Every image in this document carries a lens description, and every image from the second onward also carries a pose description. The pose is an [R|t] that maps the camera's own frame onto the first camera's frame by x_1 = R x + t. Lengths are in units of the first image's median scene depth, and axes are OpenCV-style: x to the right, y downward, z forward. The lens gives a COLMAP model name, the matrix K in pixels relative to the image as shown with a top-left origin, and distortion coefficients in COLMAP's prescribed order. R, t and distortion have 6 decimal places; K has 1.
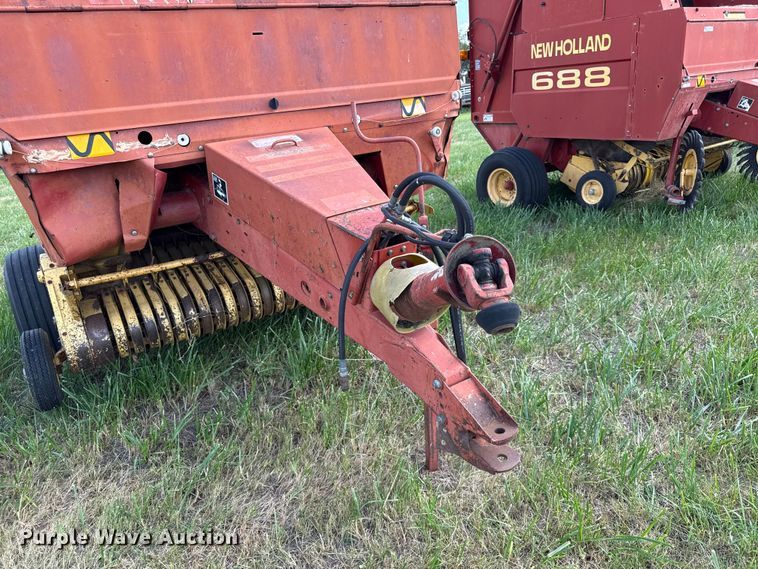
lens RADIAL K [[543.2, 0, 388.5], [0, 543.2, 282.5], [0, 0, 1]] dist [0.030615, -0.031193]
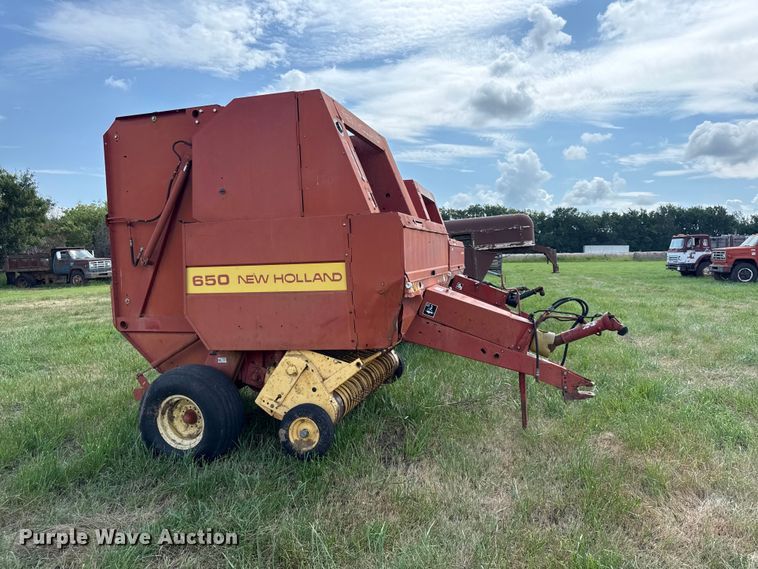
lens RADIAL K [[543.2, 0, 375.3], [0, 543.2, 290.9], [0, 0, 1]] dist [0.030615, -0.031193]
pose [[0.753199, 0.041537, 0.656480, -1.377127], [0.157920, 0.957399, -0.241762, 0.169857], [-0.638555, 0.285766, 0.714552, -0.274575]]
